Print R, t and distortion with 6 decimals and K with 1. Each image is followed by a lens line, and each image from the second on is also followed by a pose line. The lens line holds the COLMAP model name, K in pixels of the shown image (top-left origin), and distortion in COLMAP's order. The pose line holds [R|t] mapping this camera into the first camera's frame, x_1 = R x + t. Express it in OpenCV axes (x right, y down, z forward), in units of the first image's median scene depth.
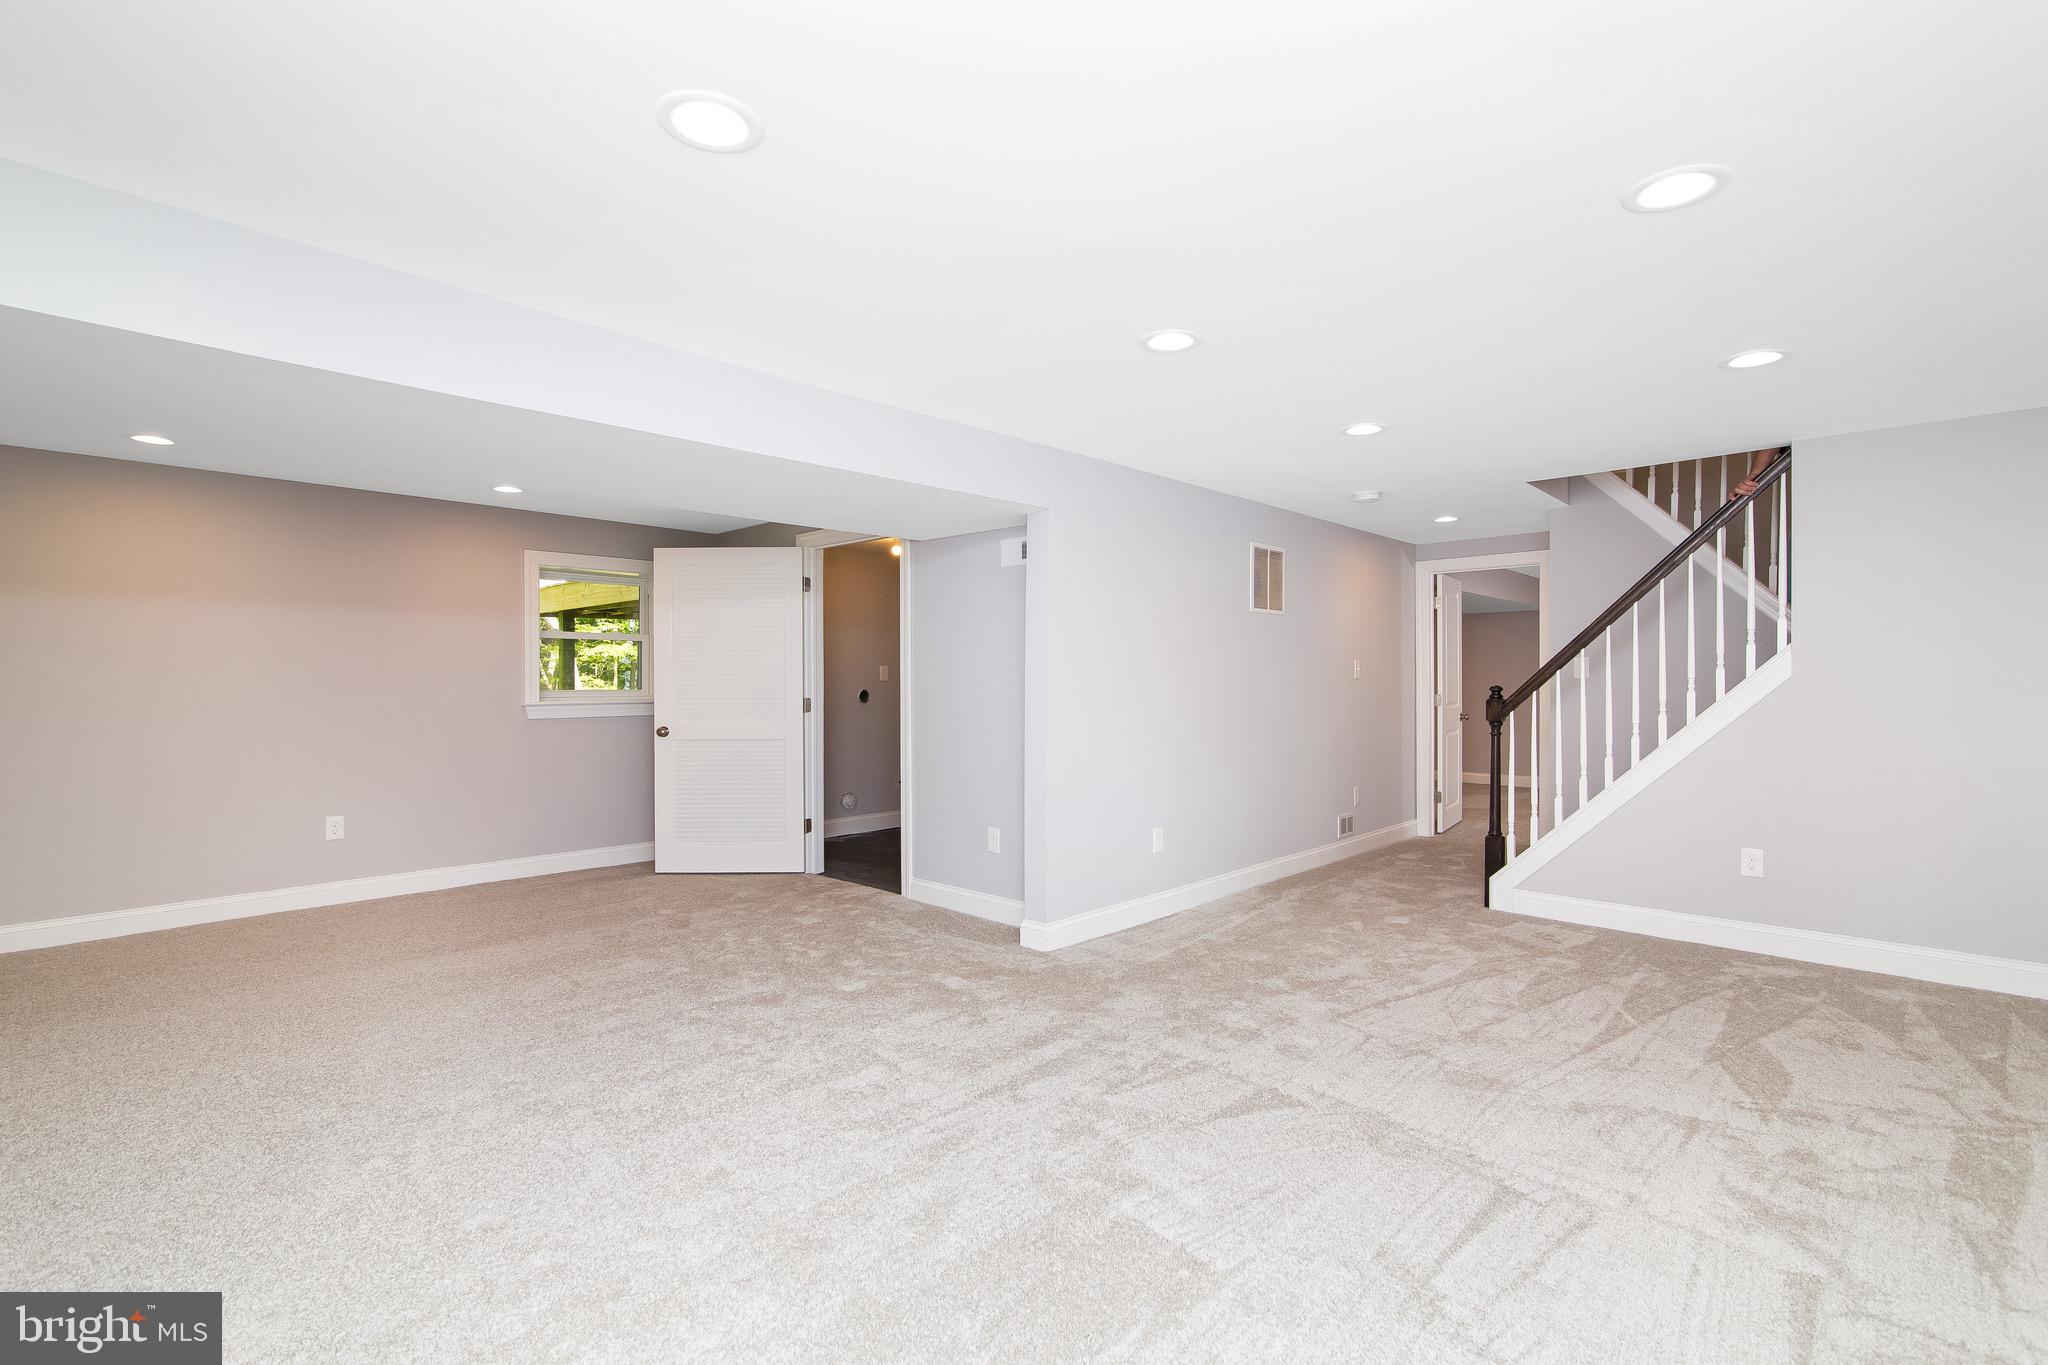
lens RADIAL K [[930.2, 0, 1026.4], [0, 930.2, 683.8], [0, 0, 1]] dist [0.002964, 0.000290]
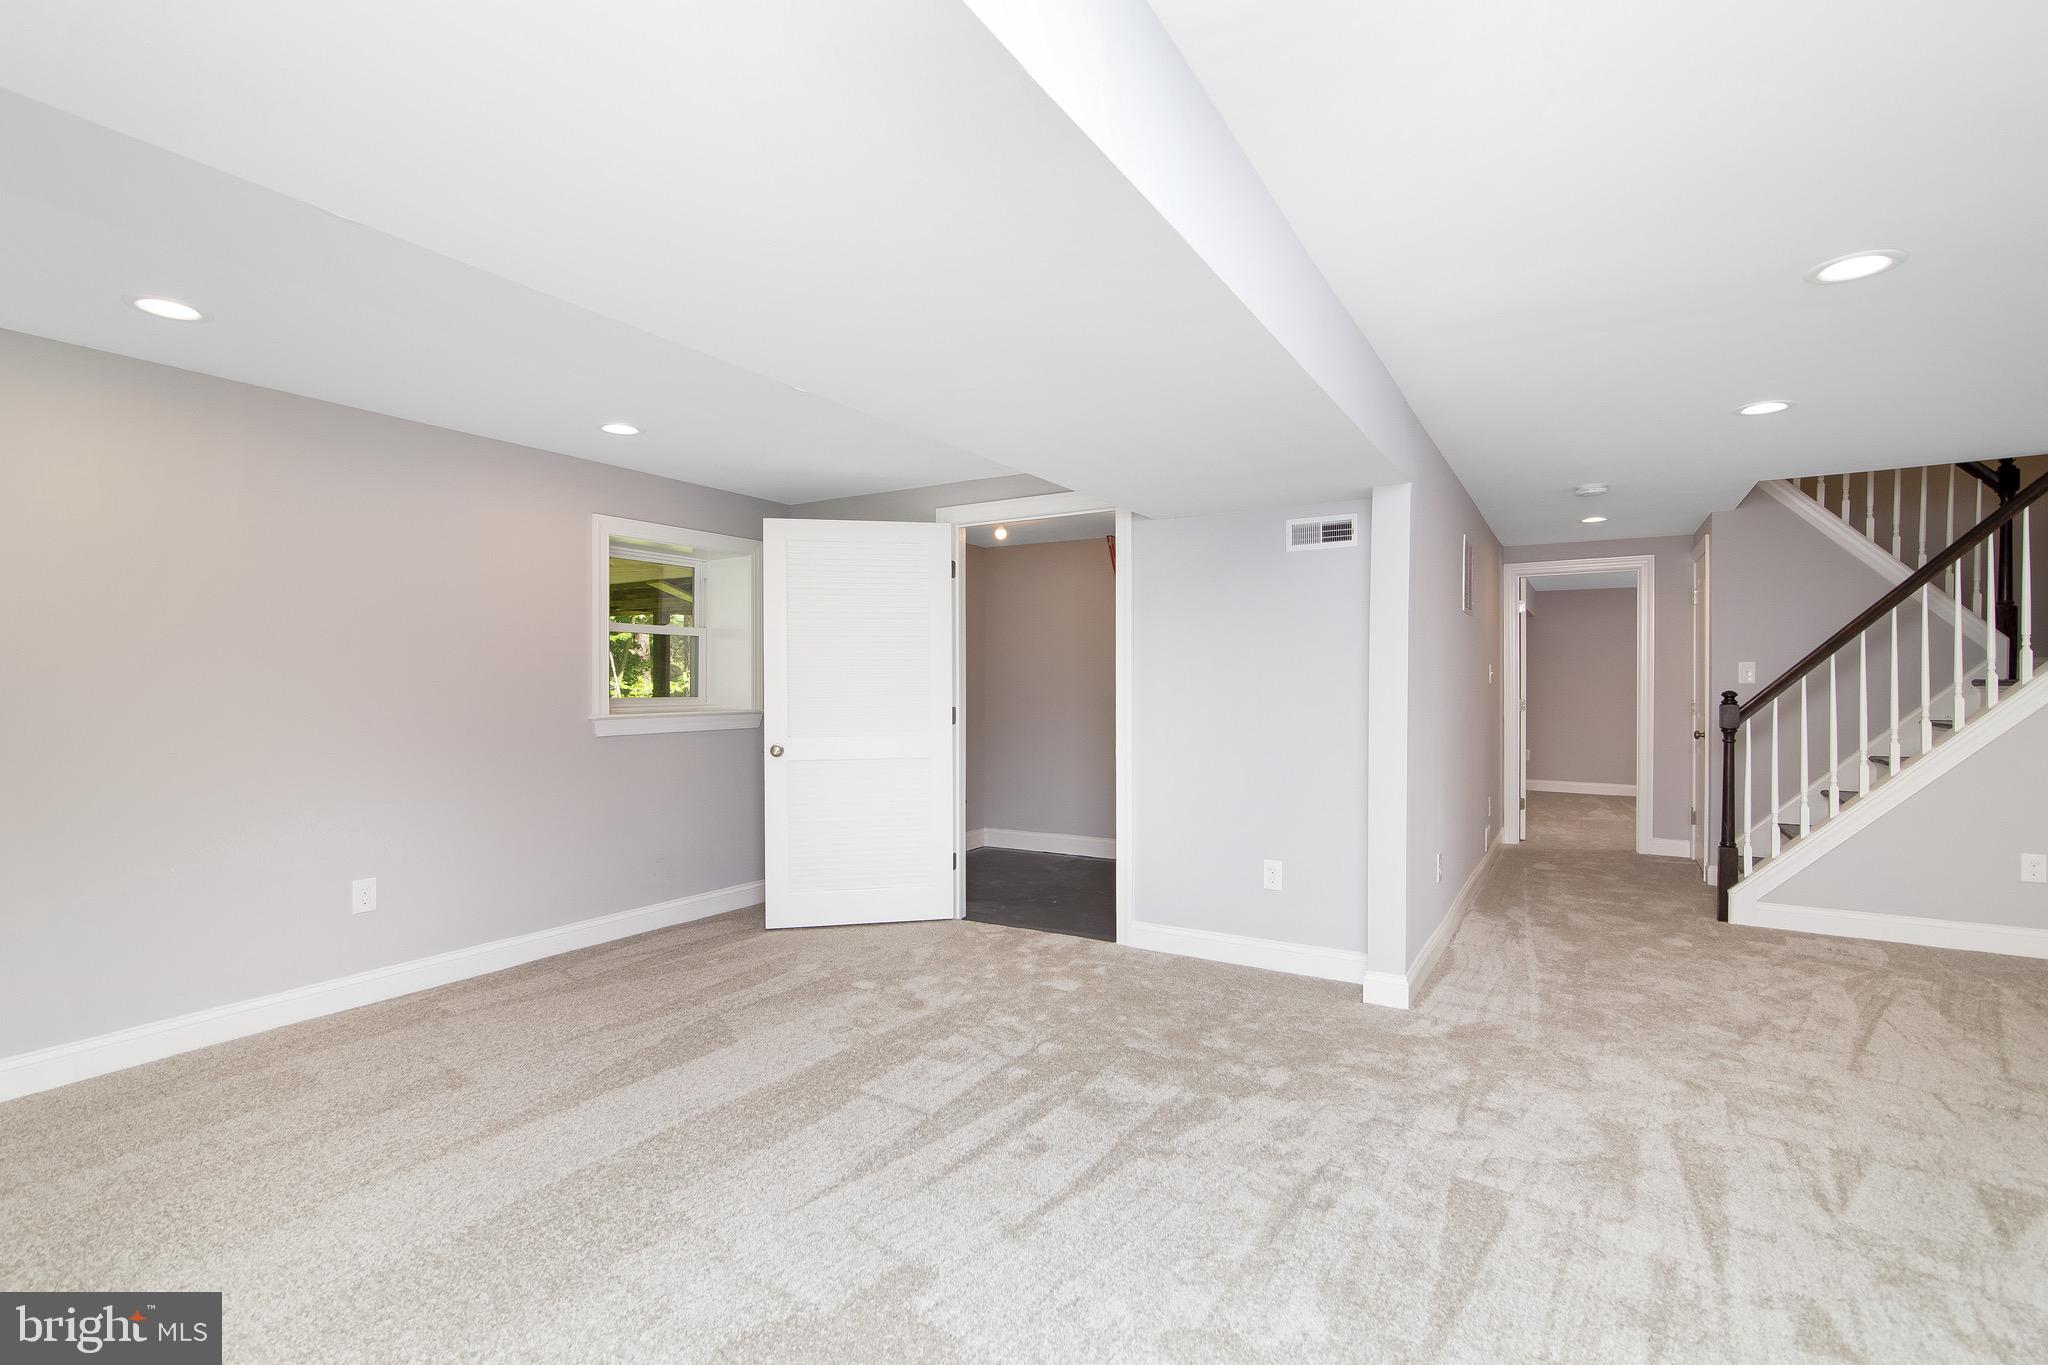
lens RADIAL K [[944.4, 0, 1029.0], [0, 944.4, 679.7], [0, 0, 1]] dist [0.001765, 0.000277]
pose [[0.975923, 0.001595, 0.218109, -0.427030], [-0.000407, 0.999985, -0.005493, -0.004609], [-0.218114, 0.005272, 0.975909, 0.203349]]
